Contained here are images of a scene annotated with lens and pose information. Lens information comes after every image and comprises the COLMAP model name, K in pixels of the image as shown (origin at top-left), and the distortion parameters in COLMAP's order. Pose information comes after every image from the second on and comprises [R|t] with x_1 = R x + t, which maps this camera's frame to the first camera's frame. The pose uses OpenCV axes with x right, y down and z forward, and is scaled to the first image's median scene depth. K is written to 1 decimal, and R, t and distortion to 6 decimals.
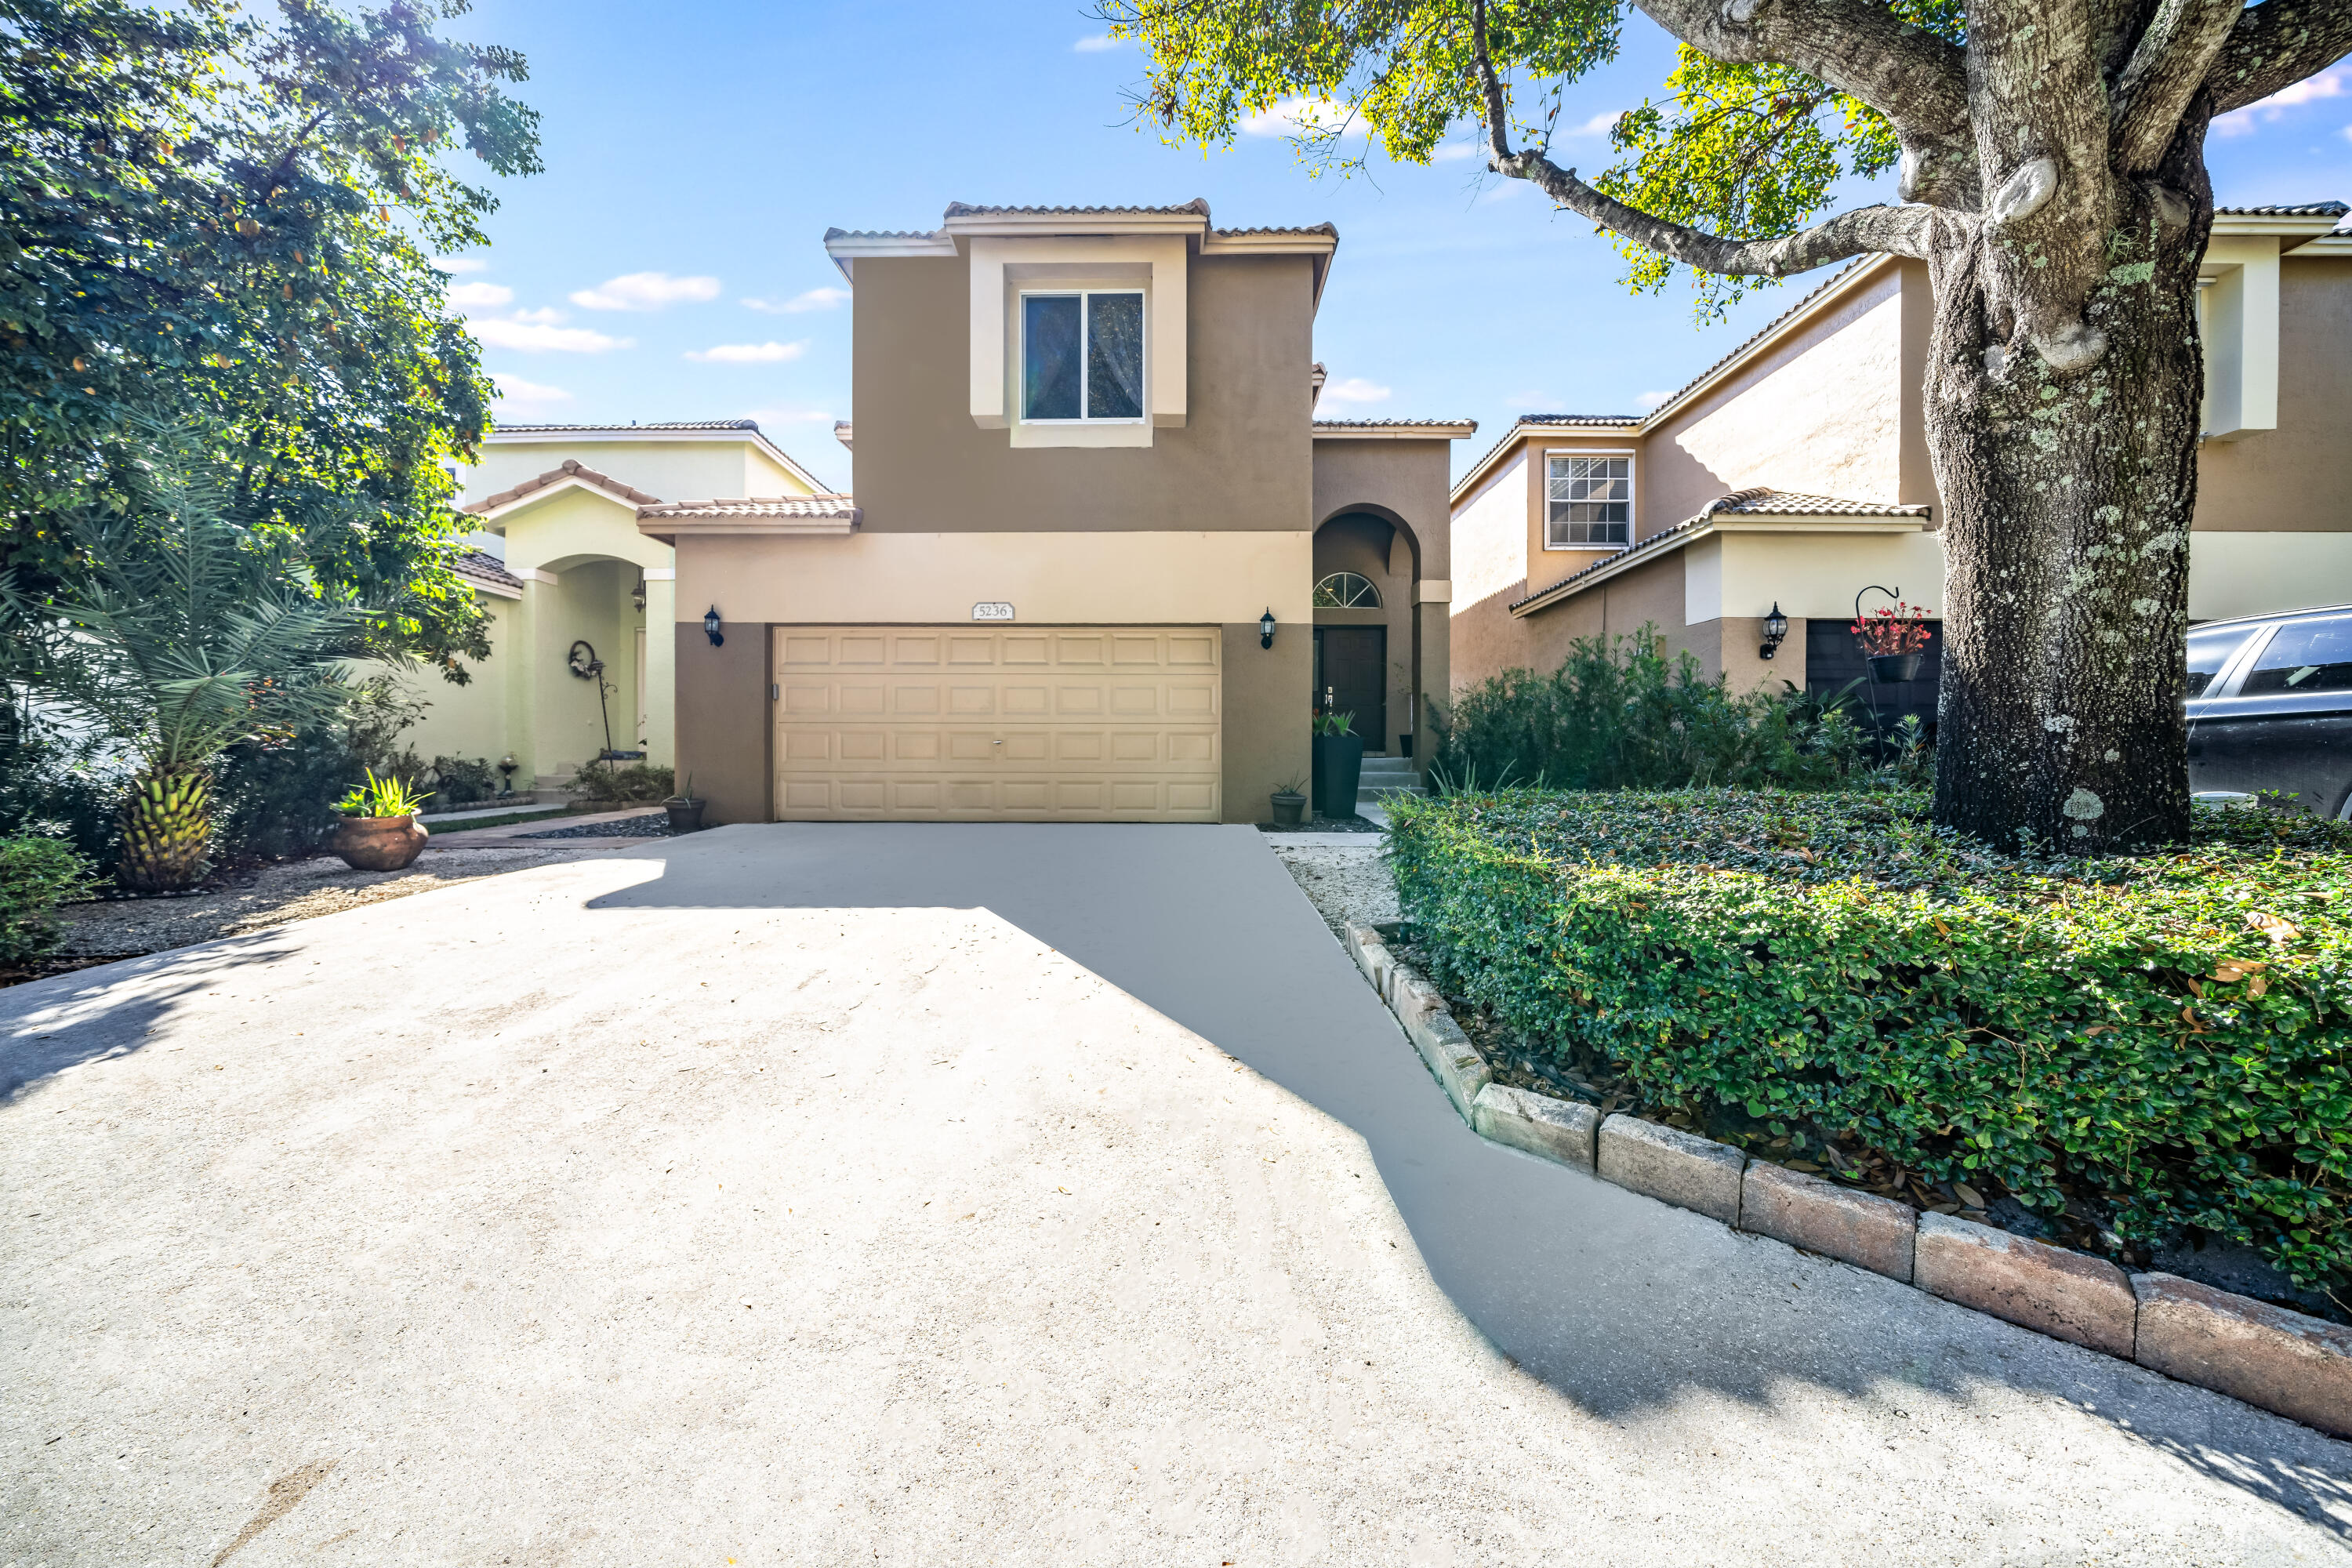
lens RADIAL K [[805.4, 0, 1174.0], [0, 805.4, 785.2], [0, 0, 1]] dist [0.000917, -0.000066]
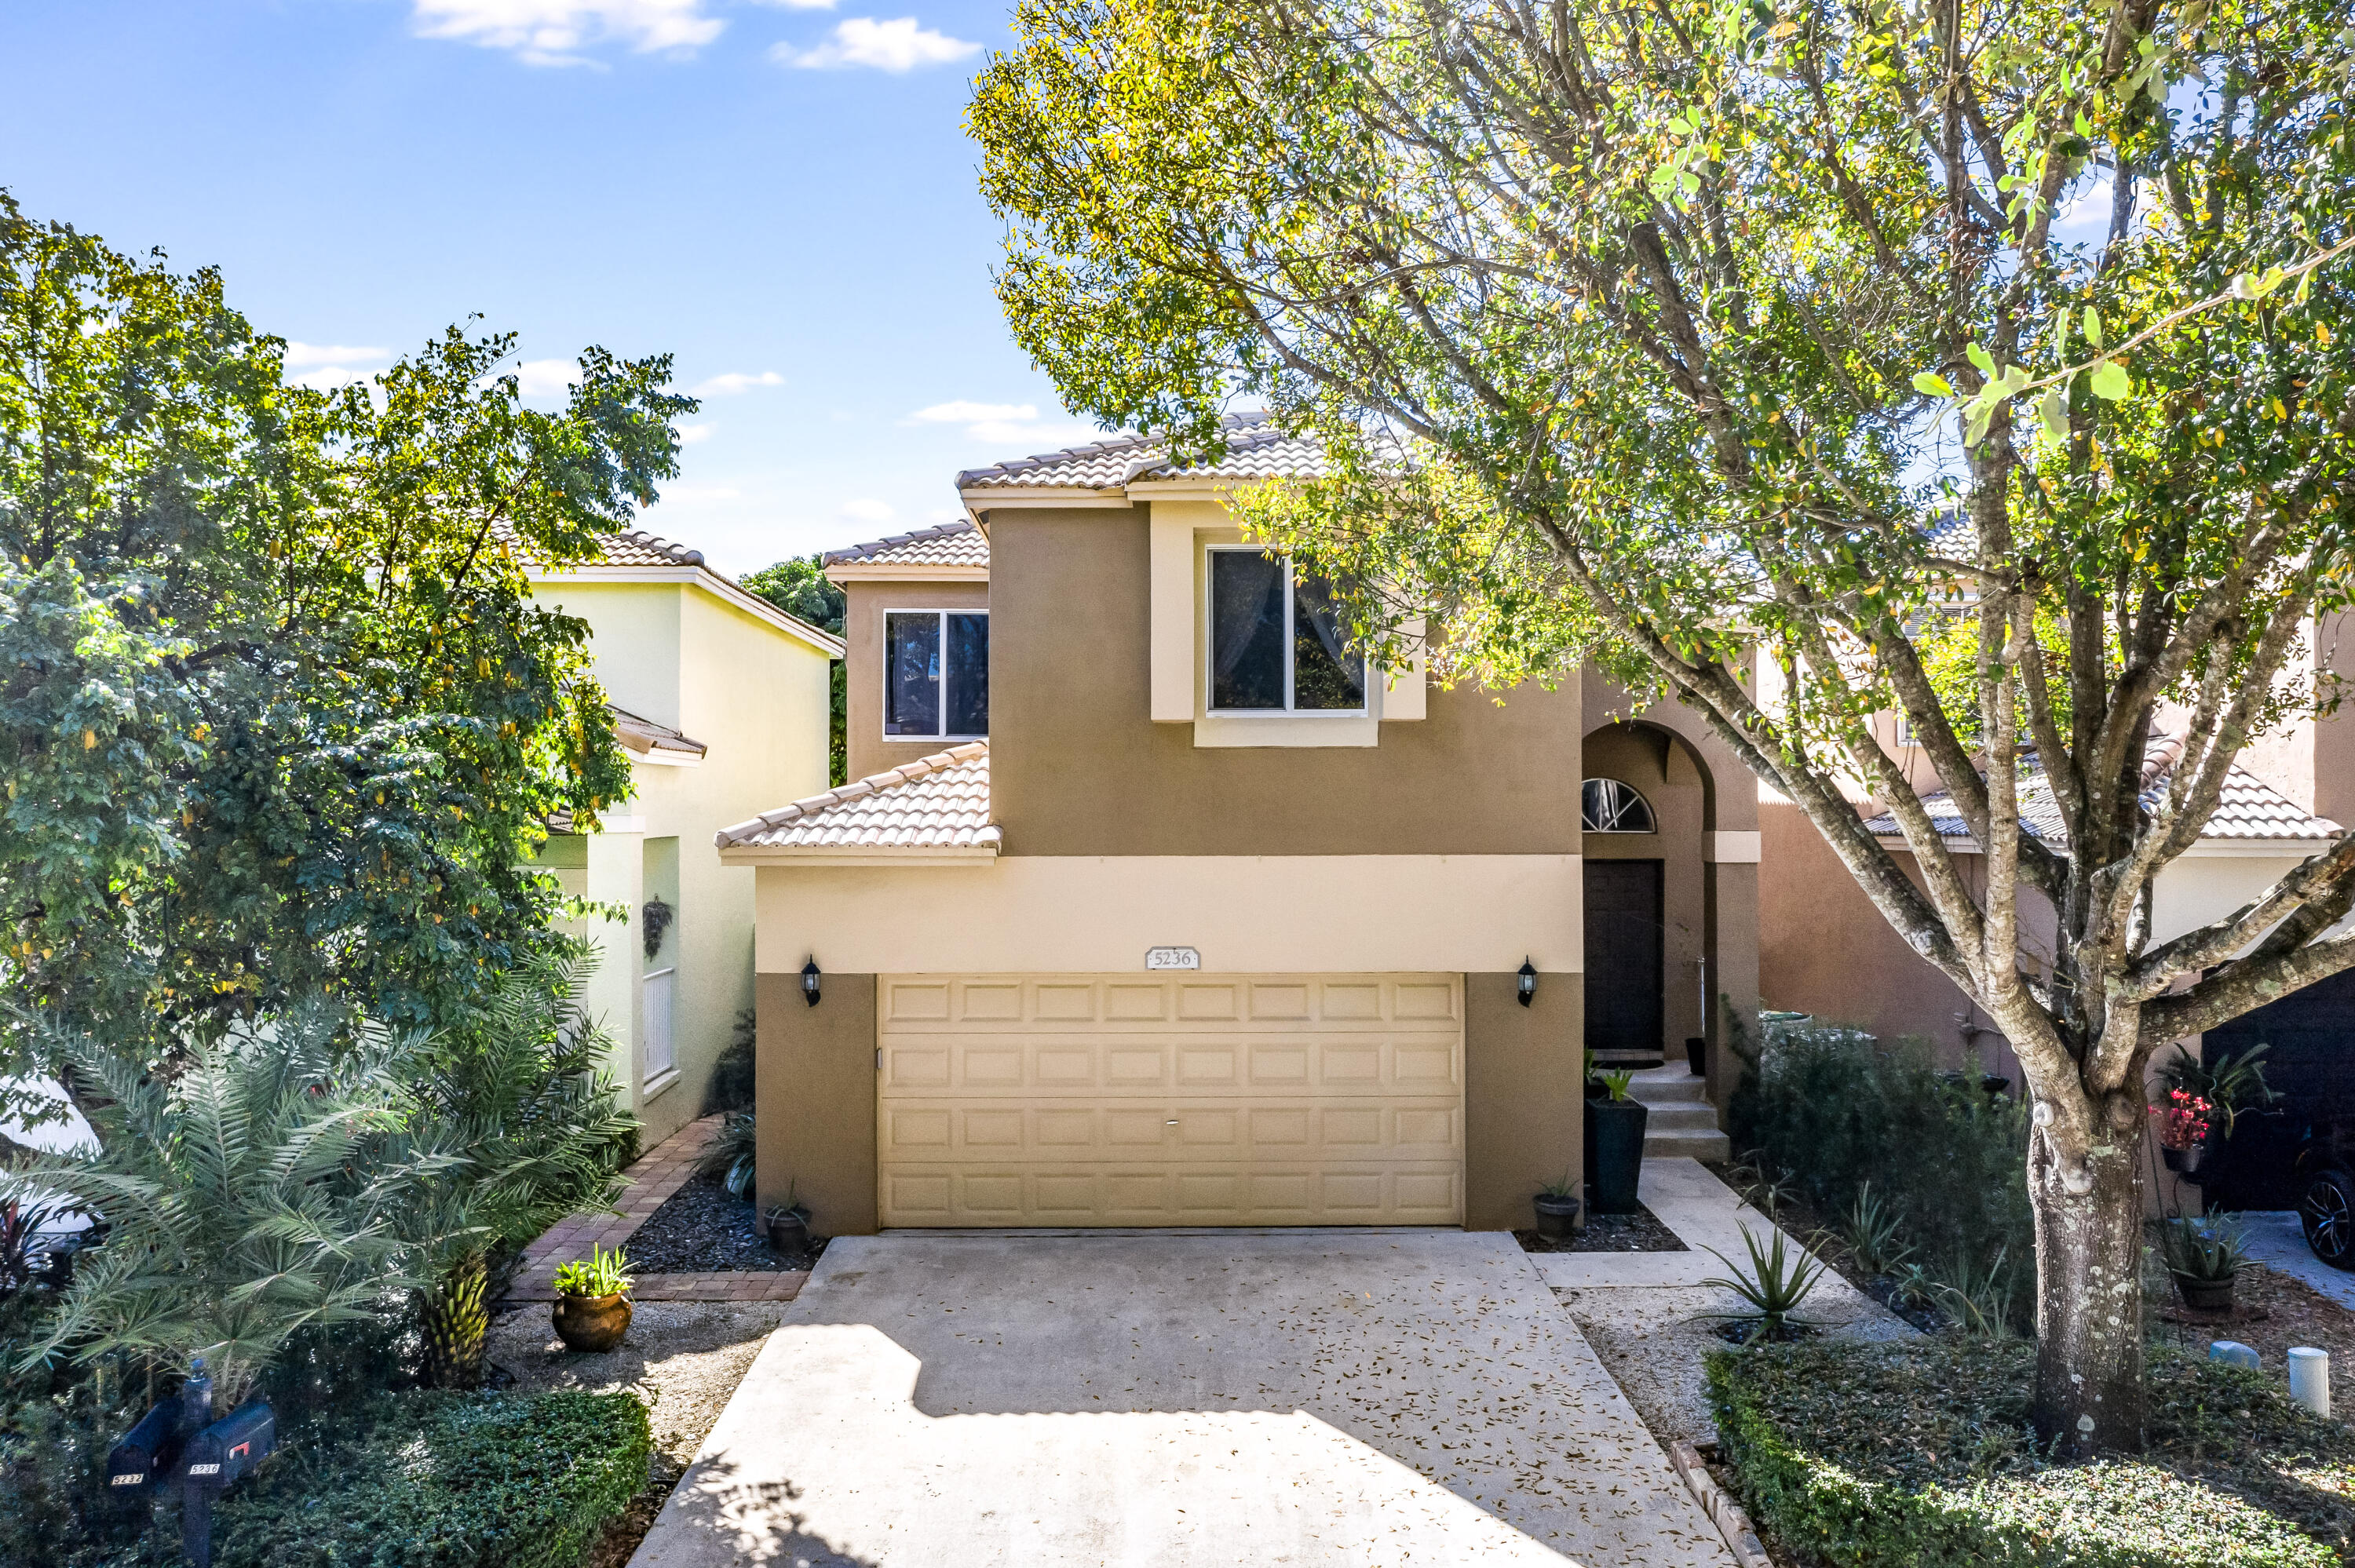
lens RADIAL K [[1897.6, 0, 1177.2], [0, 1897.6, 830.1], [0, 0, 1]] dist [-0.009305, -0.001413]
pose [[0.999549, -0.005559, 0.029526, -0.277756], [0.005684, 0.999975, -0.004135, -0.337546], [-0.029502, 0.004301, 0.999555, -0.836341]]
